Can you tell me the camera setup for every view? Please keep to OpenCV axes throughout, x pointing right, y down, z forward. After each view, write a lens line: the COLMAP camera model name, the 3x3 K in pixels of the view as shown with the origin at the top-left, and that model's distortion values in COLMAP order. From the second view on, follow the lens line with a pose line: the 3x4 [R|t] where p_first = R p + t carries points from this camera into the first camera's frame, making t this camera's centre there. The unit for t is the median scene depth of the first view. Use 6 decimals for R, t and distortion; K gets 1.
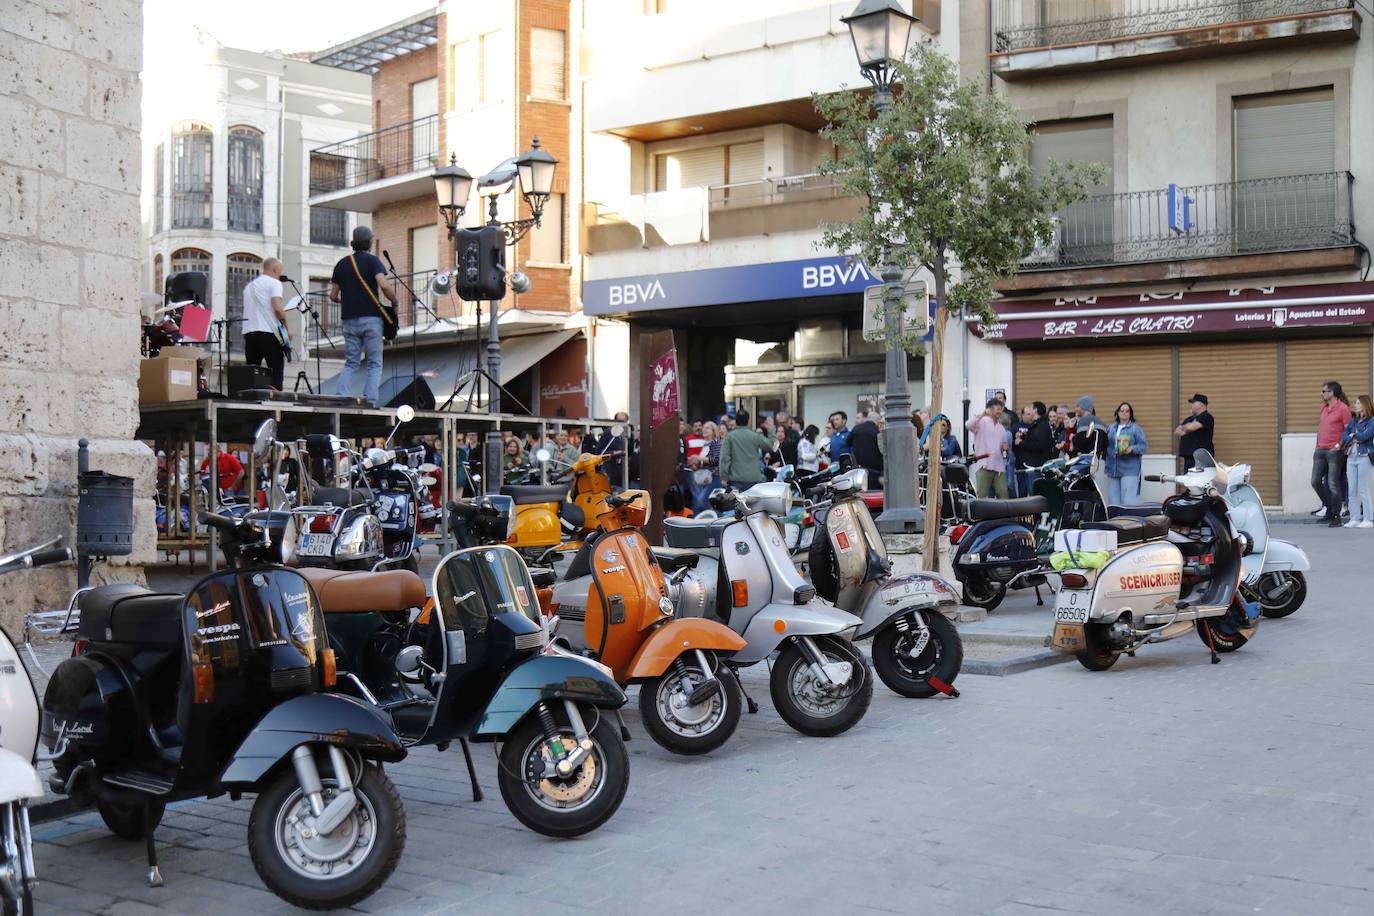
lens RADIAL K [[1727.1, 0, 693.4], [0, 1727.1, 487.8], [0, 0, 1]] dist [0.009928, -0.019833]
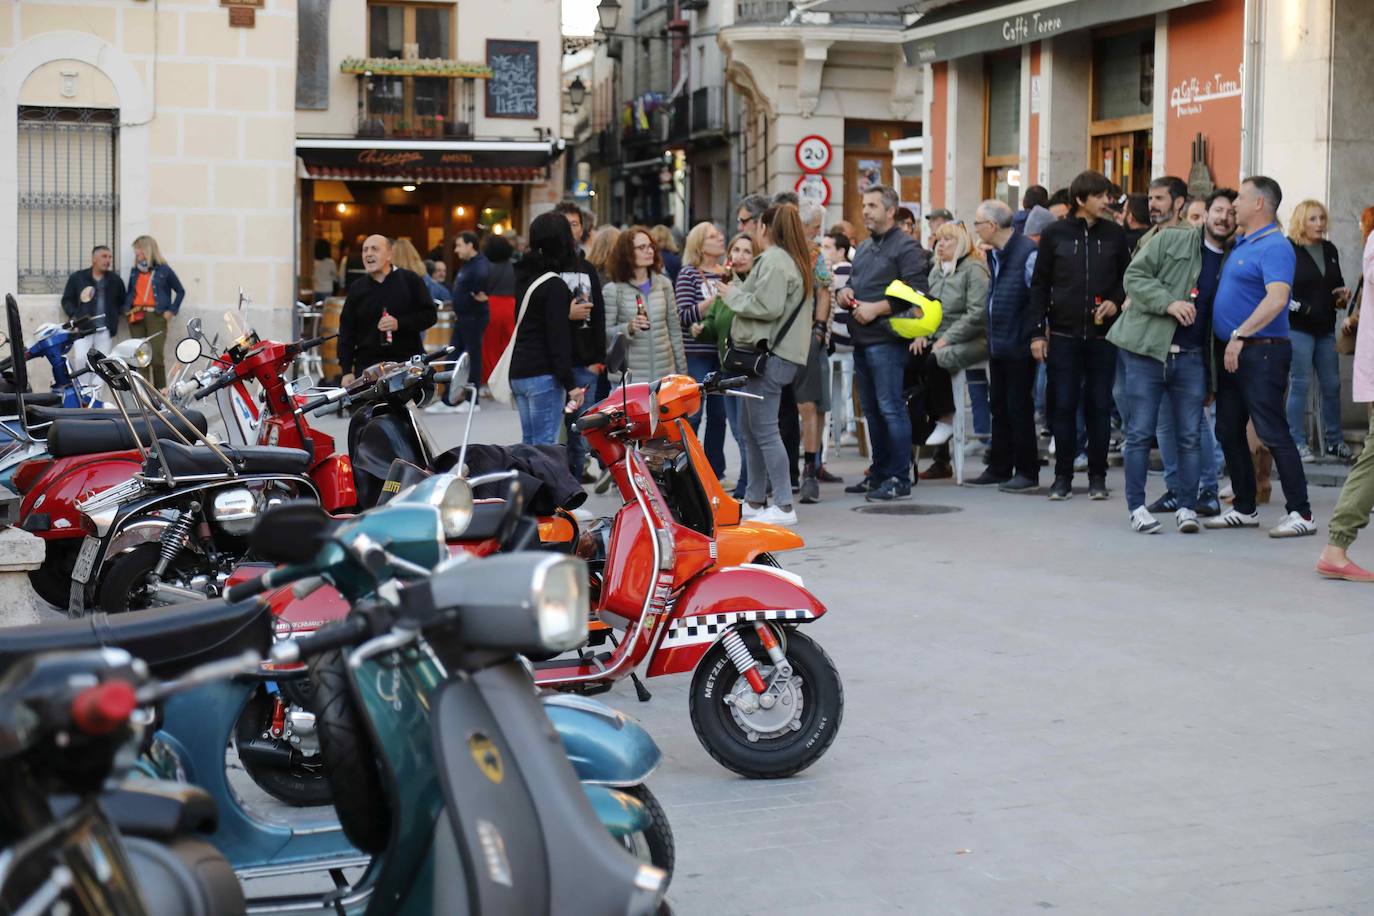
lens RADIAL K [[2761.2, 0, 681.1], [0, 2761.2, 480.9], [0, 0, 1]] dist [0.042279, -0.174473]
pose [[0.867622, 0.045943, -0.495097, 0.137940], [-0.003245, 0.996224, 0.086758, -0.023359], [0.497214, -0.073667, 0.864495, 0.403180]]
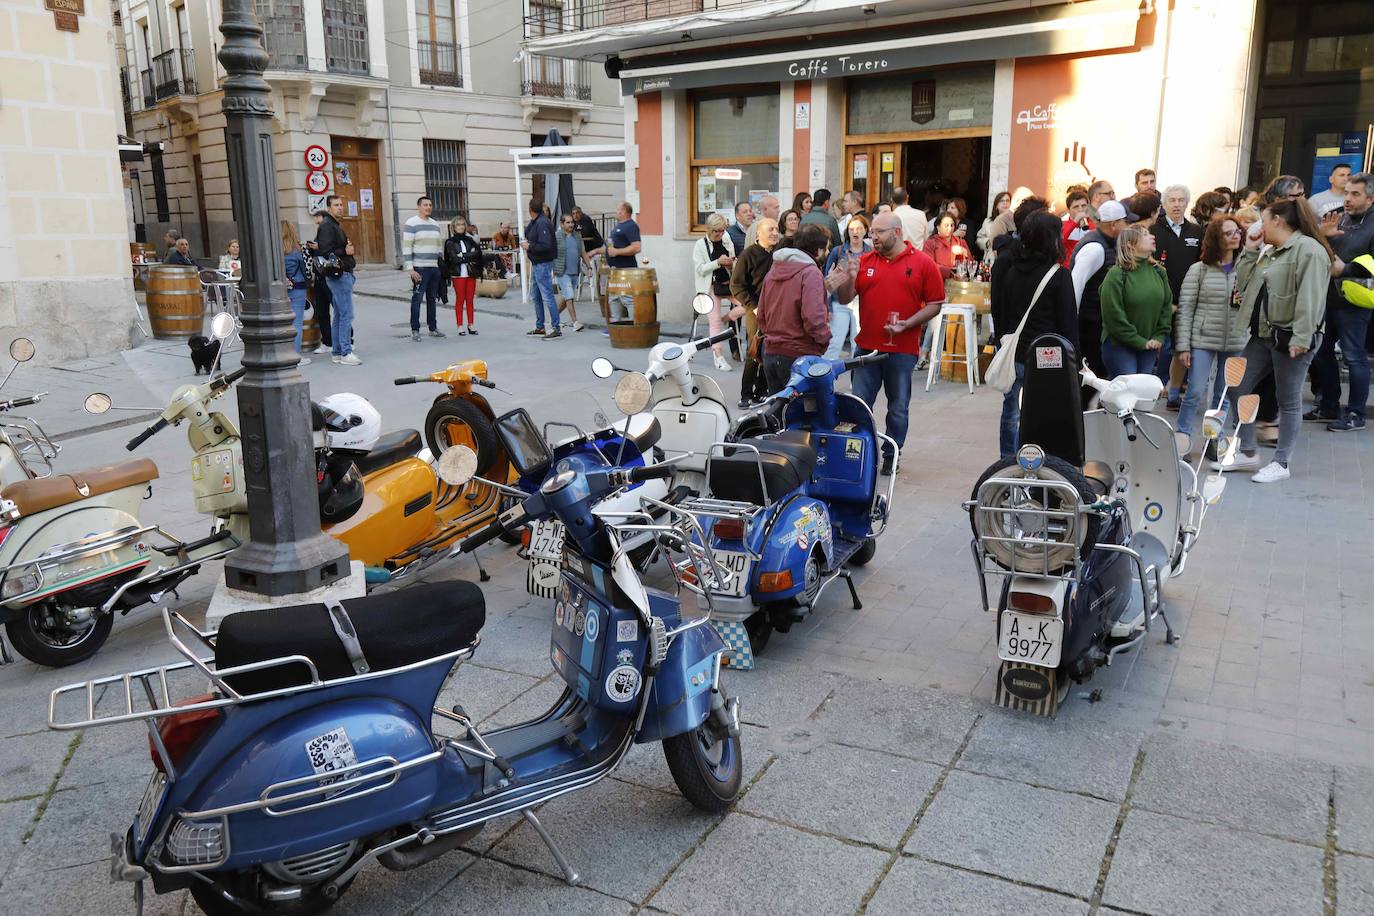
lens RADIAL K [[1159.3, 0, 693.3], [0, 1159.3, 455.0], [0, 0, 1]] dist [0.012830, 0.043738]
pose [[0.991451, -0.032900, 0.126260, -0.260636], [0.005620, 0.977557, 0.210595, -0.028042], [-0.130355, -0.208085, 0.969385, 0.628487]]
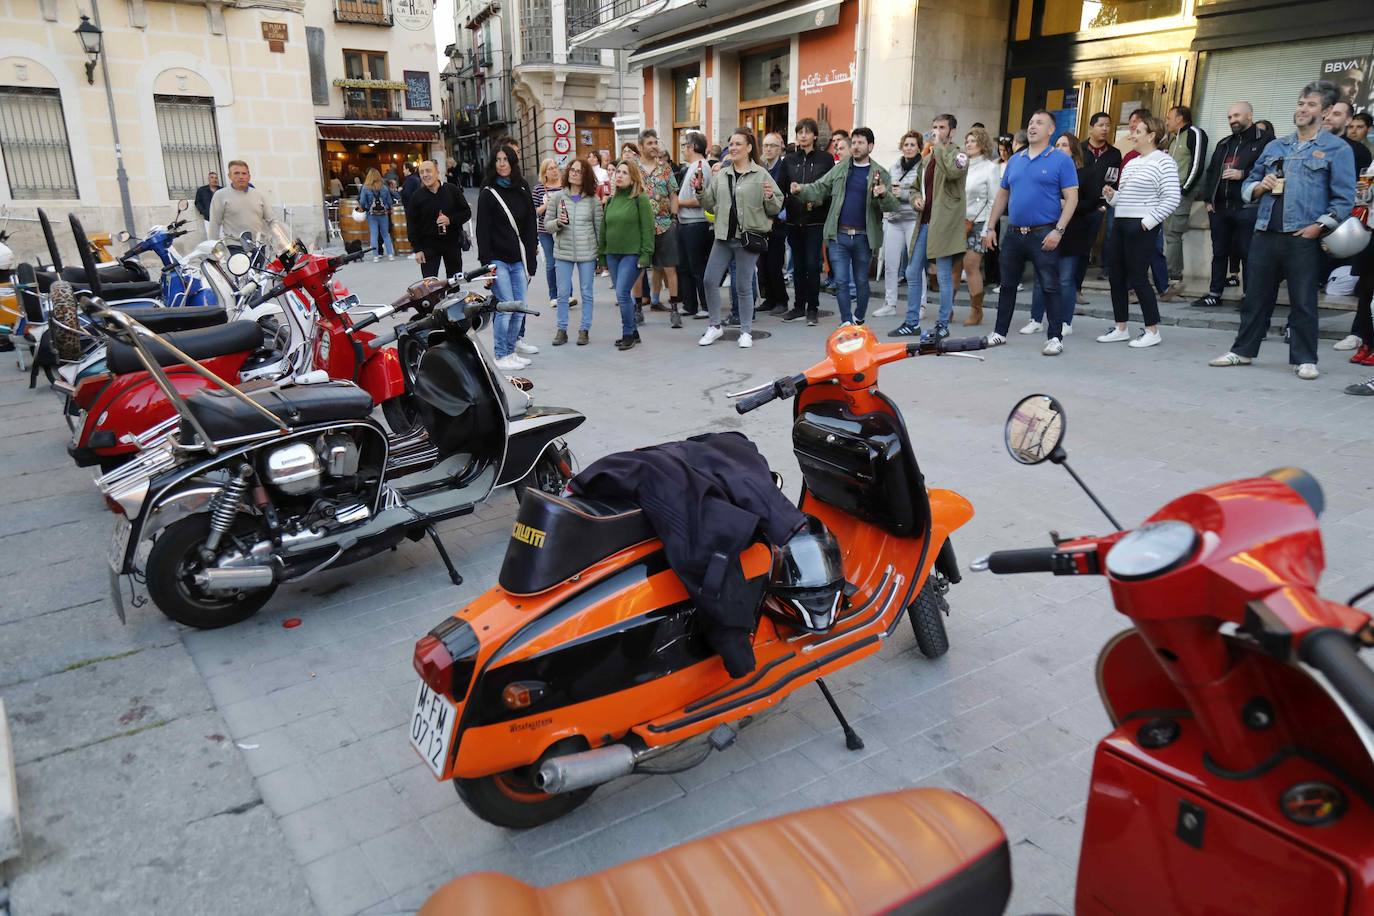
lens RADIAL K [[955.3, 0, 690.0], [0, 955.3, 474.4], [0, 0, 1]] dist [0.011137, 0.002581]
pose [[0.953982, 0.084817, -0.287617, 0.000249], [0.007061, 0.952543, 0.304323, -0.021887], [0.299779, -0.292349, 0.908110, 0.579143]]
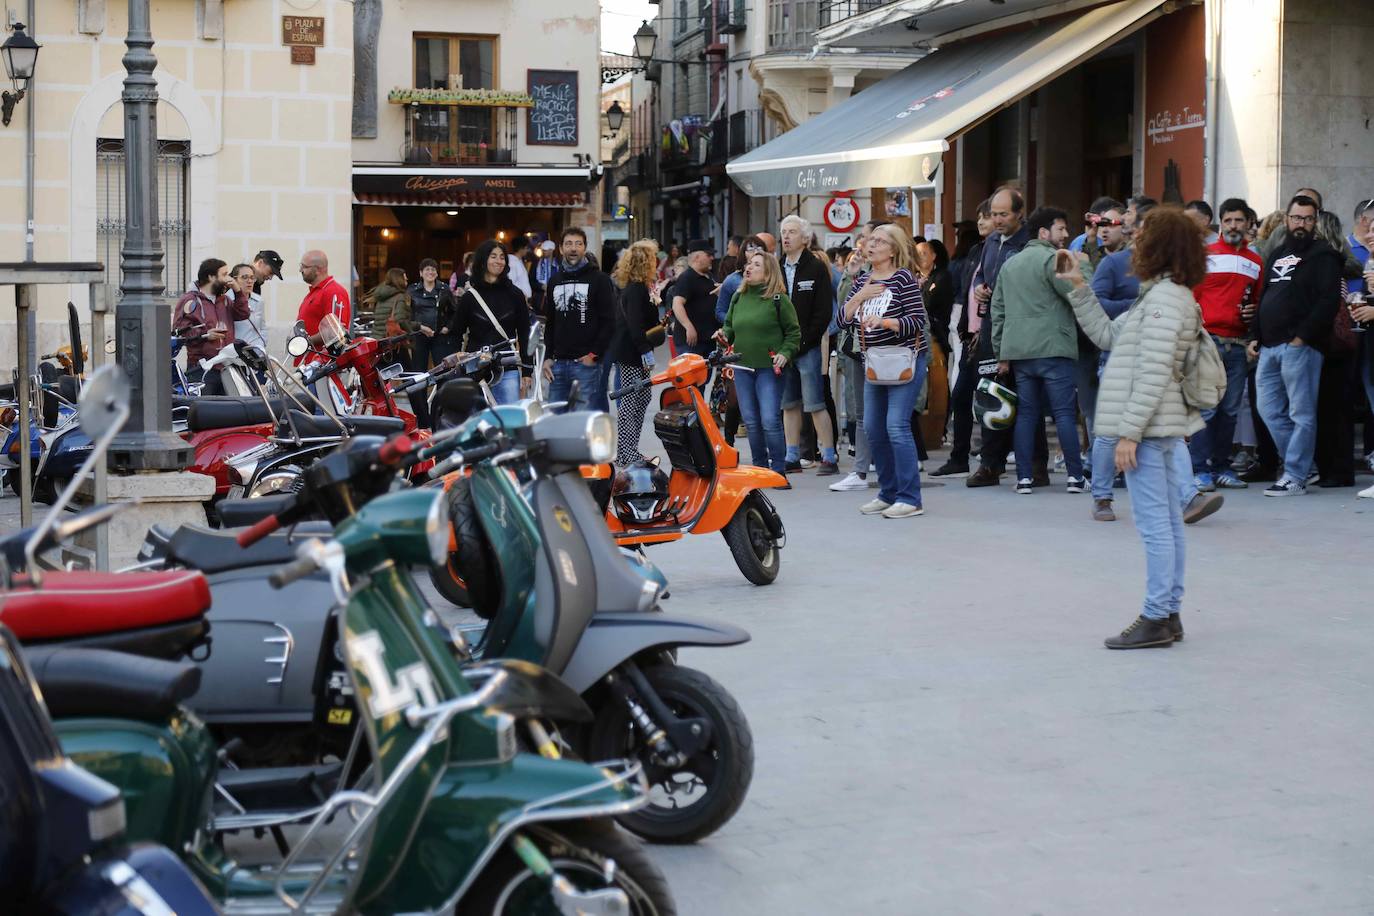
lens RADIAL K [[2920.0, 0, 684.1], [0, 2920.0, 462.3], [0, 0, 1]] dist [0.039607, -0.050333]
pose [[0.860324, 0.032205, -0.508729, 0.200236], [0.002268, 0.997751, 0.066997, -0.021283], [0.509742, -0.058793, 0.858316, 0.304340]]
